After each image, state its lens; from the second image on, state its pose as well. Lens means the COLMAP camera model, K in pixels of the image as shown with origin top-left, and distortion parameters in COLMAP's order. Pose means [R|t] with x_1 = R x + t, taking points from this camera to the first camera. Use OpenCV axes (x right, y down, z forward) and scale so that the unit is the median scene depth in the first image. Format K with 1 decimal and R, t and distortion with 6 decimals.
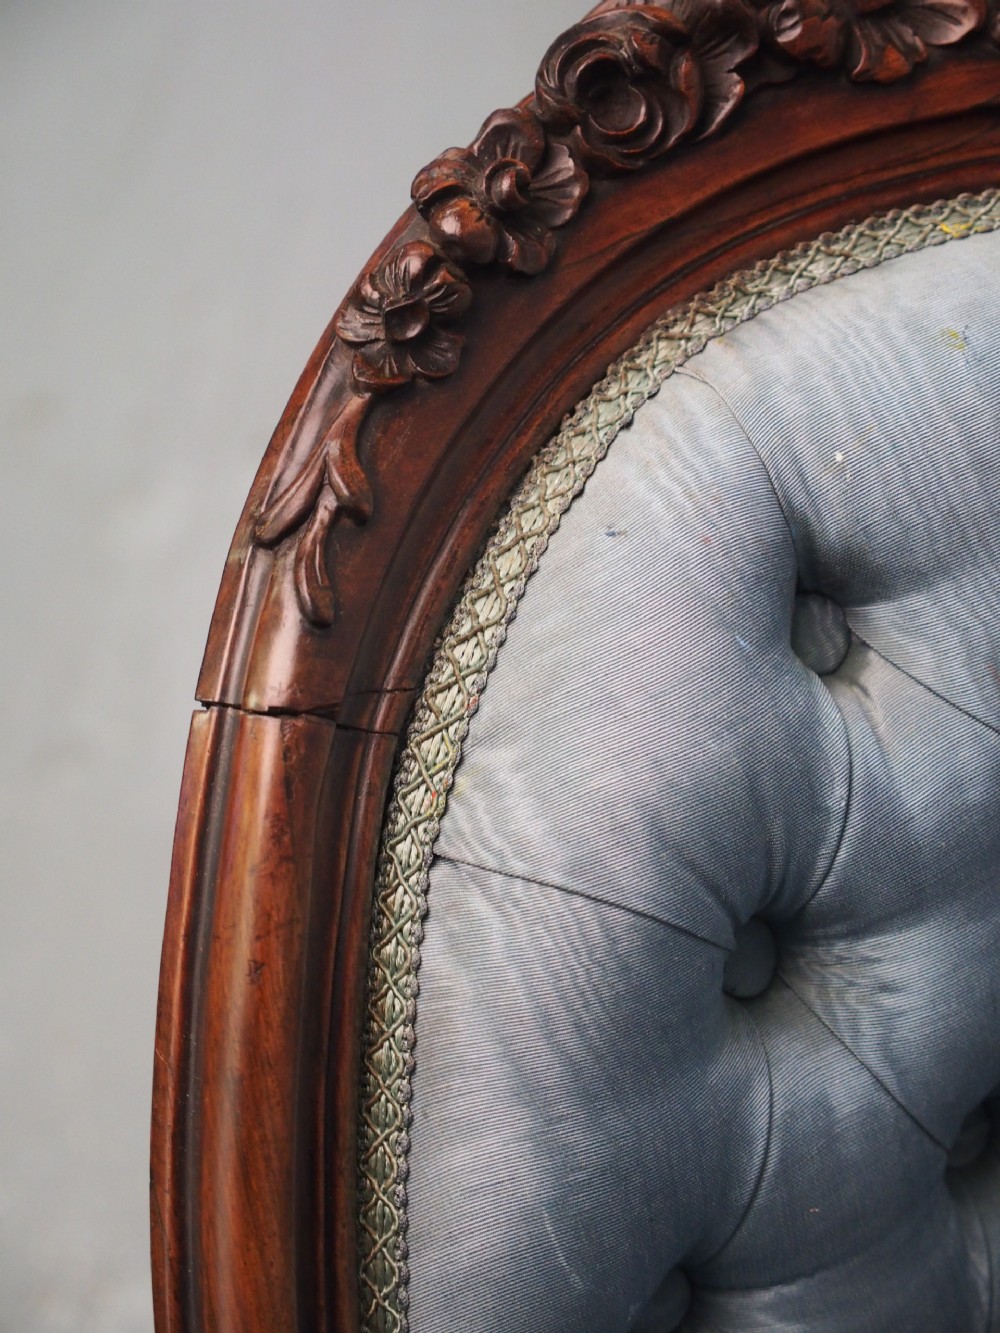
lens RADIAL K [[2676.0, 0, 468.8], [0, 2676.0, 669.6], [0, 0, 1]] dist [0.126340, -0.066827]
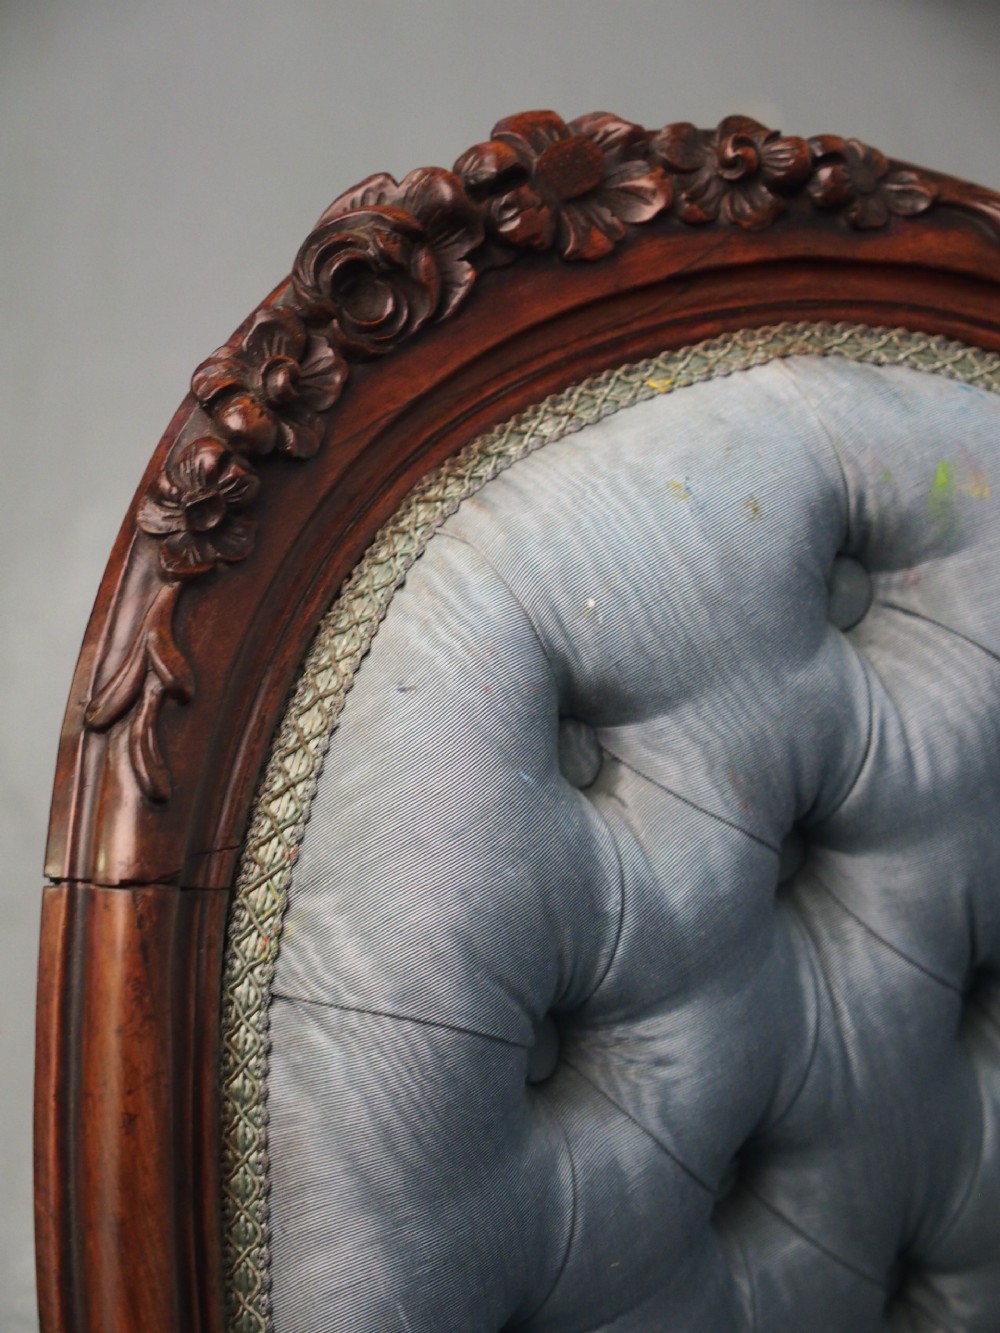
lens RADIAL K [[2676.0, 0, 468.8], [0, 2676.0, 669.6], [0, 0, 1]] dist [0.126340, -0.066827]
pose [[0.980201, -0.079767, 0.181226, -0.117550], [0.075847, 0.996713, 0.028468, -0.085989], [-0.182901, -0.014159, 0.983029, -0.099033]]
